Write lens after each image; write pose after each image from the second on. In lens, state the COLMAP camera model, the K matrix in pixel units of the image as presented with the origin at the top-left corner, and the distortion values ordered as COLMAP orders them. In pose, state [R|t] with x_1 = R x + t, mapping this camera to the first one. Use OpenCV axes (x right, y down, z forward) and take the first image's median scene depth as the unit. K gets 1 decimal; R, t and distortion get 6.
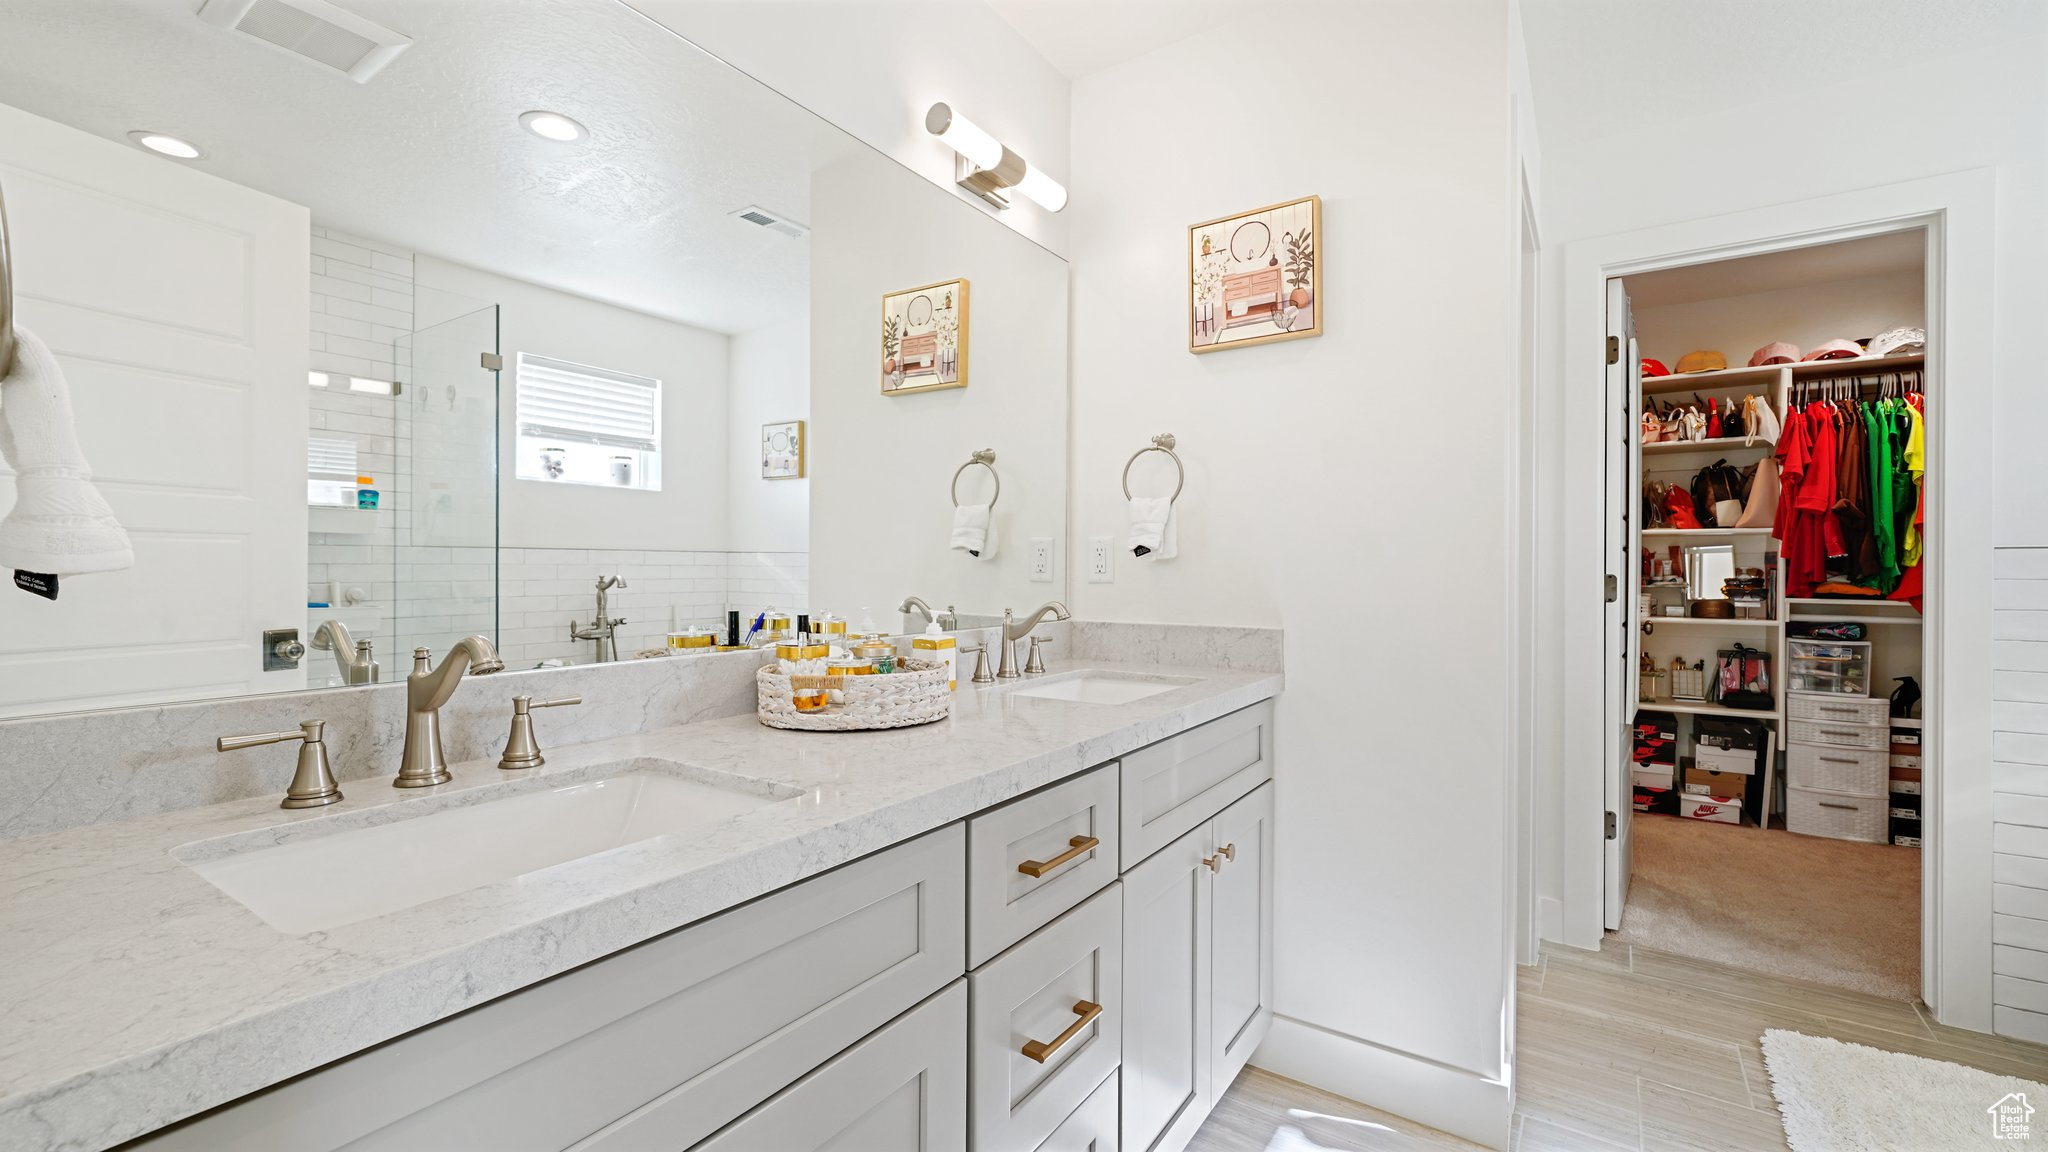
lens RADIAL K [[850.5, 0, 1022.6], [0, 850.5, 572.5], [0, 0, 1]] dist [0.005066, 0.000988]
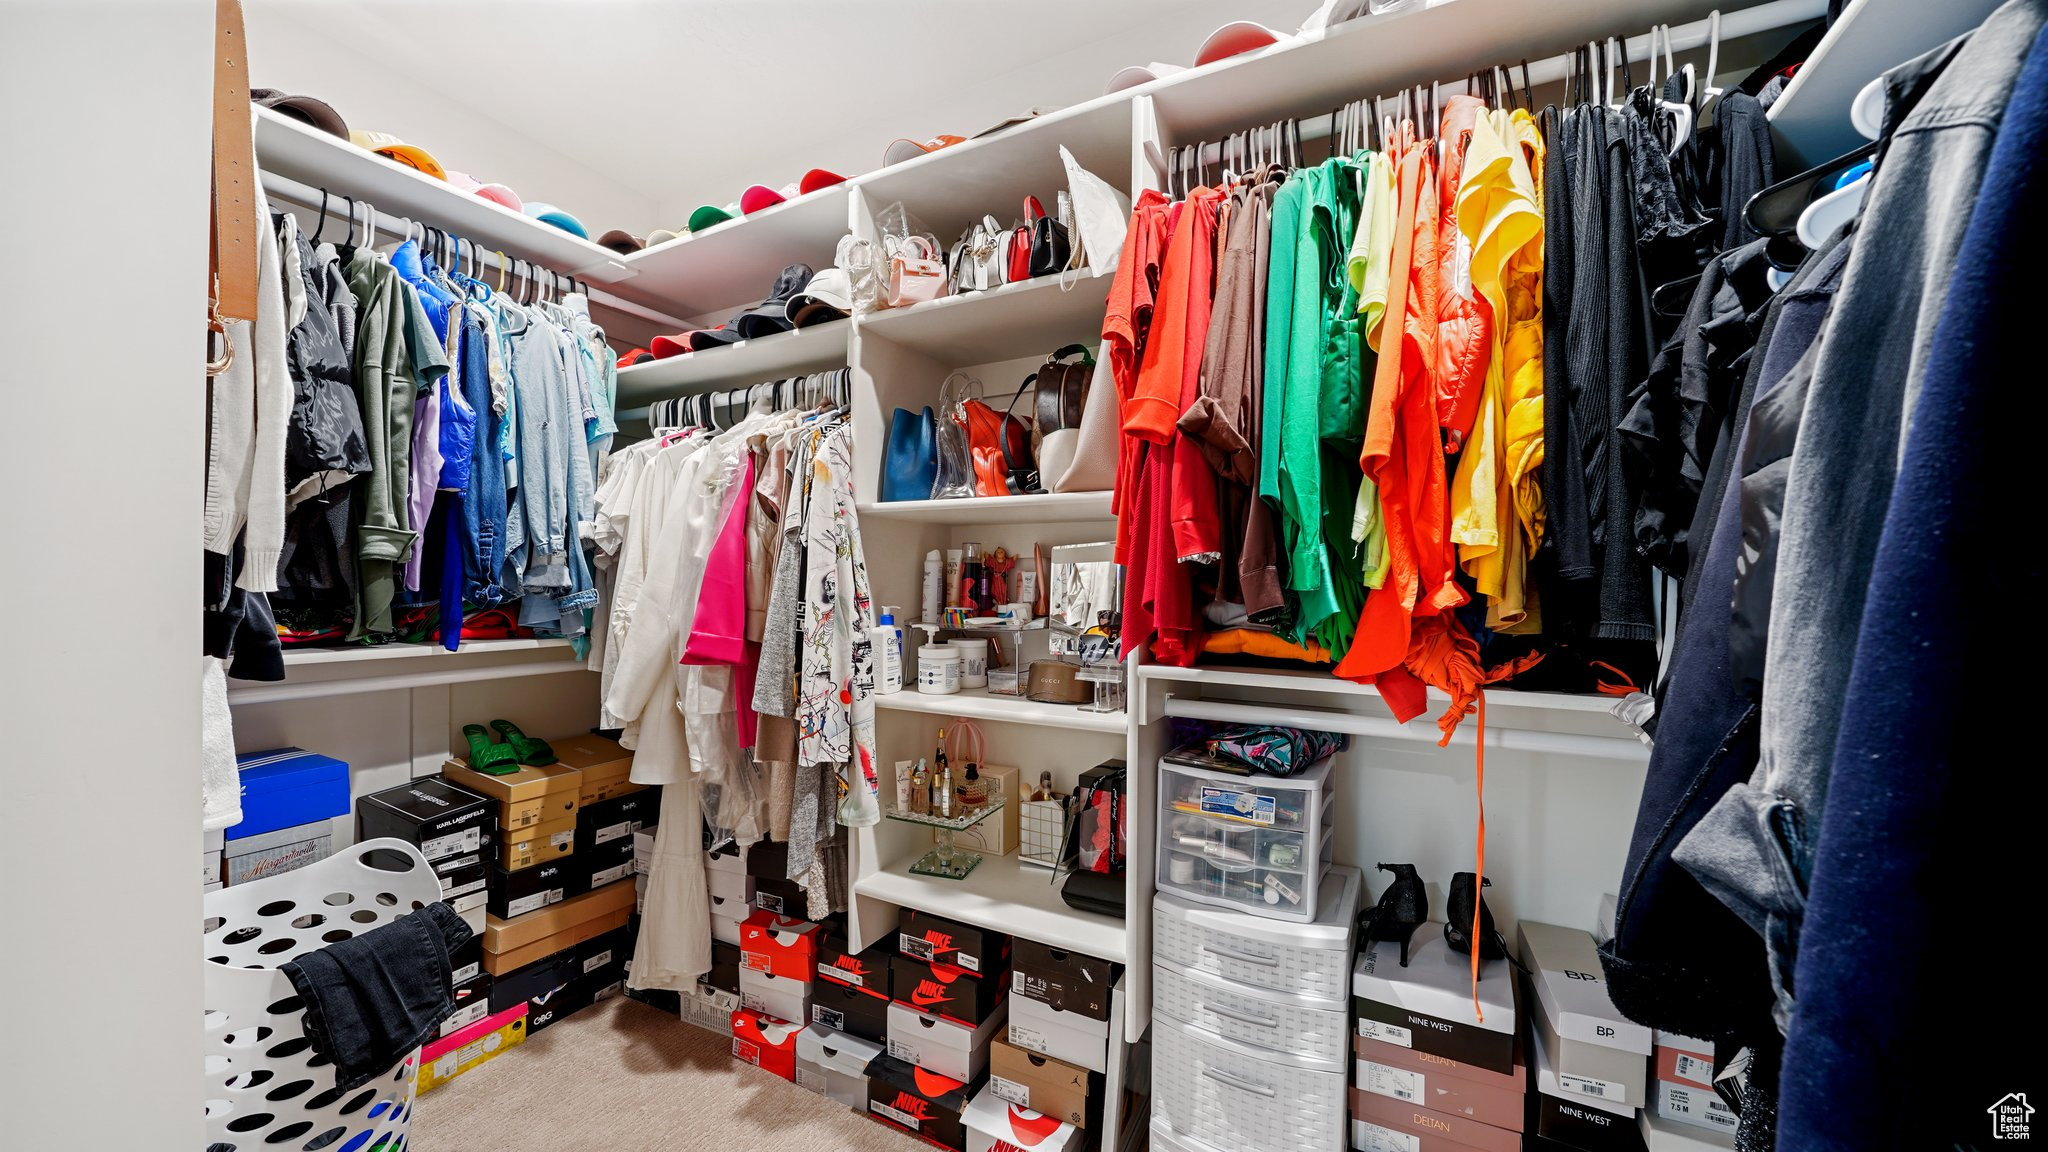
lens RADIAL K [[727.1, 0, 1006.1], [0, 727.1, 584.3], [0, 0, 1]] dist [-0.020312, -0.000024]
pose [[0.995237, 0.012545, 0.096671, 0.832609], [-0.011432, 0.999862, -0.012063, -0.003333], [-0.096809, 0.010900, 0.995243, 0.695942]]
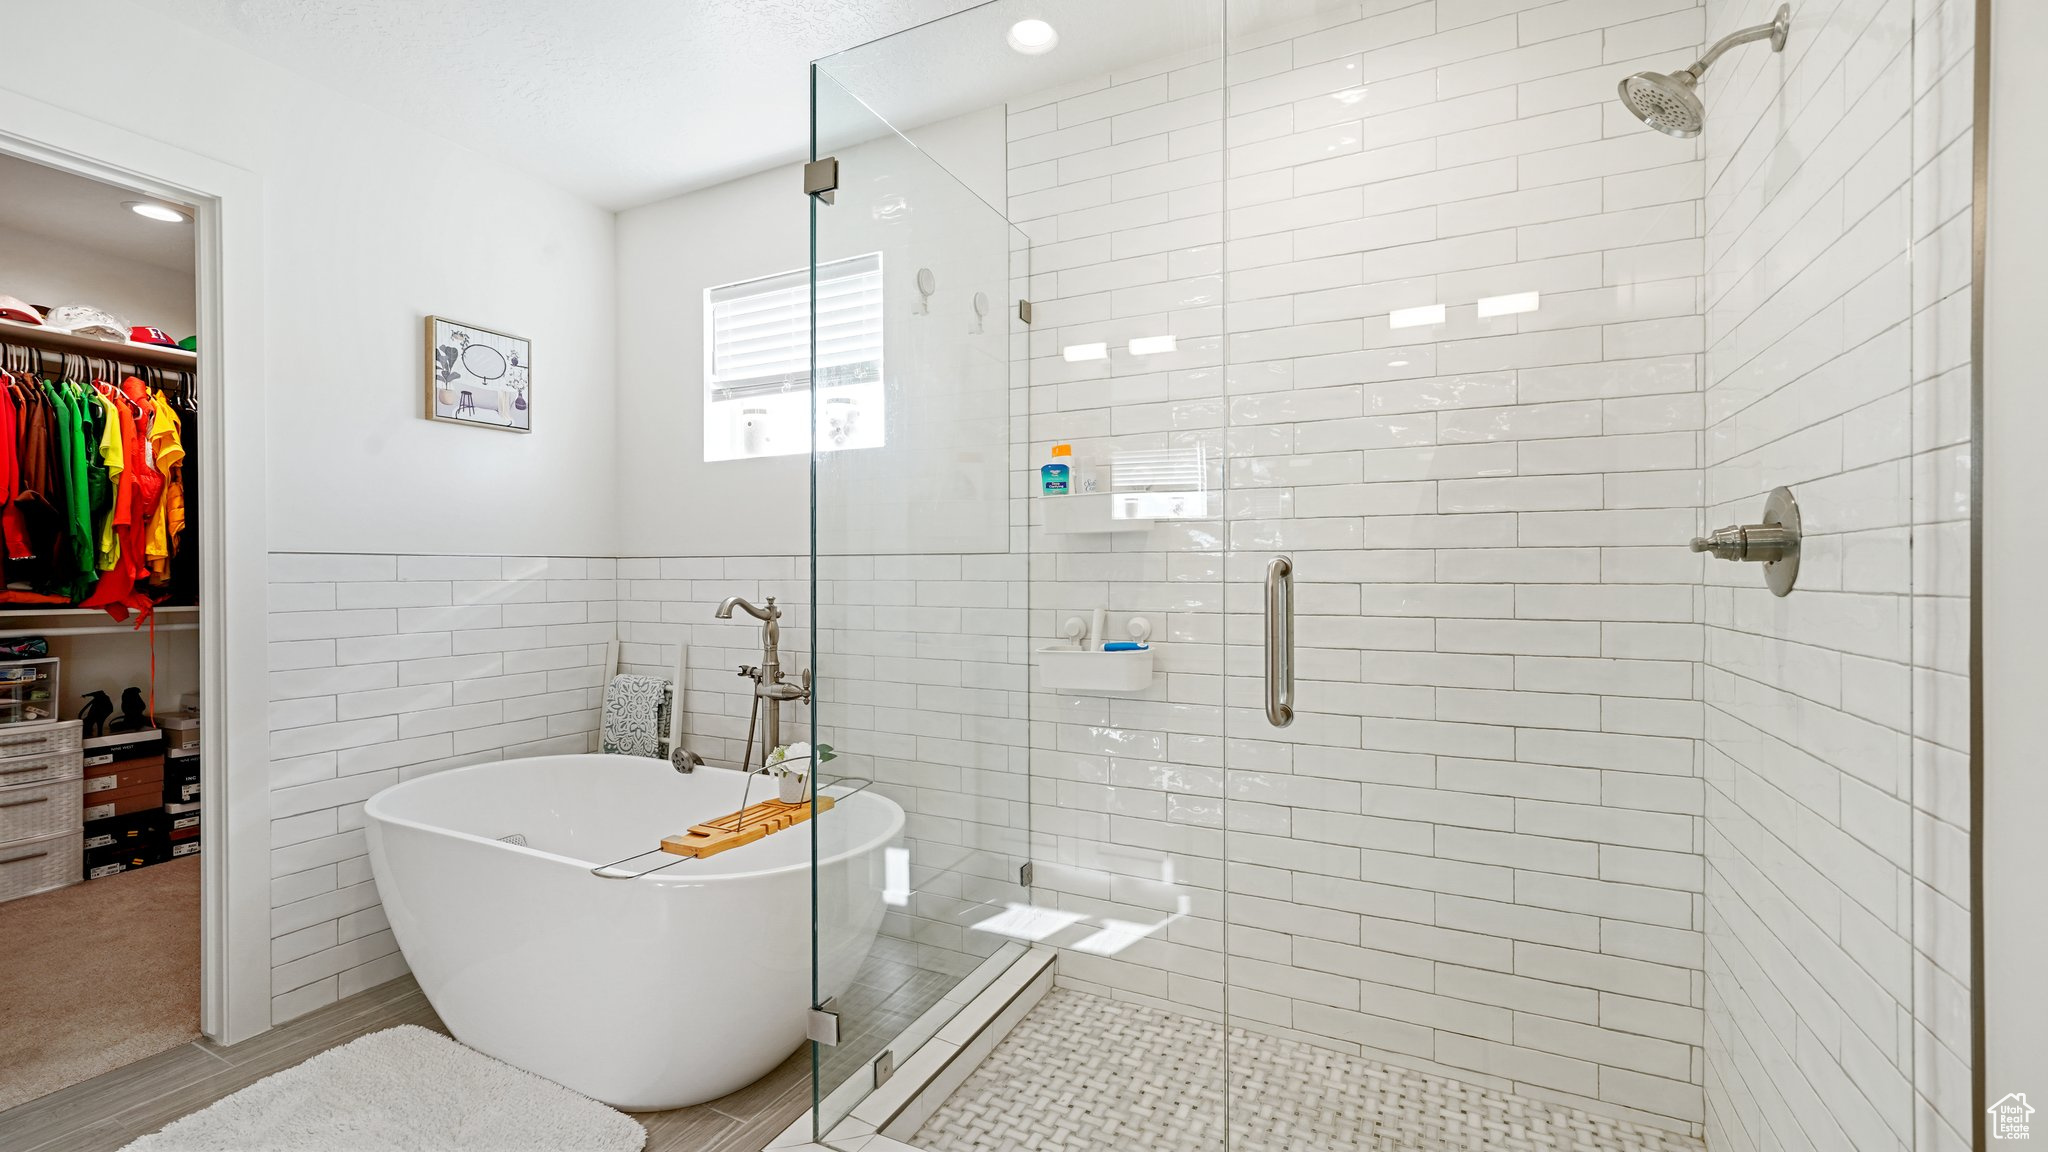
lens RADIAL K [[850.5, 0, 1013.2], [0, 850.5, 576.9], [0, 0, 1]] dist [0.005066, 0.000988]
pose [[-0.118617, -0.006899, 0.992916, 0.010158], [0.007545, 0.999941, 0.007849, -0.000241], [-0.992911, 0.008422, -0.118558, 0.140510]]
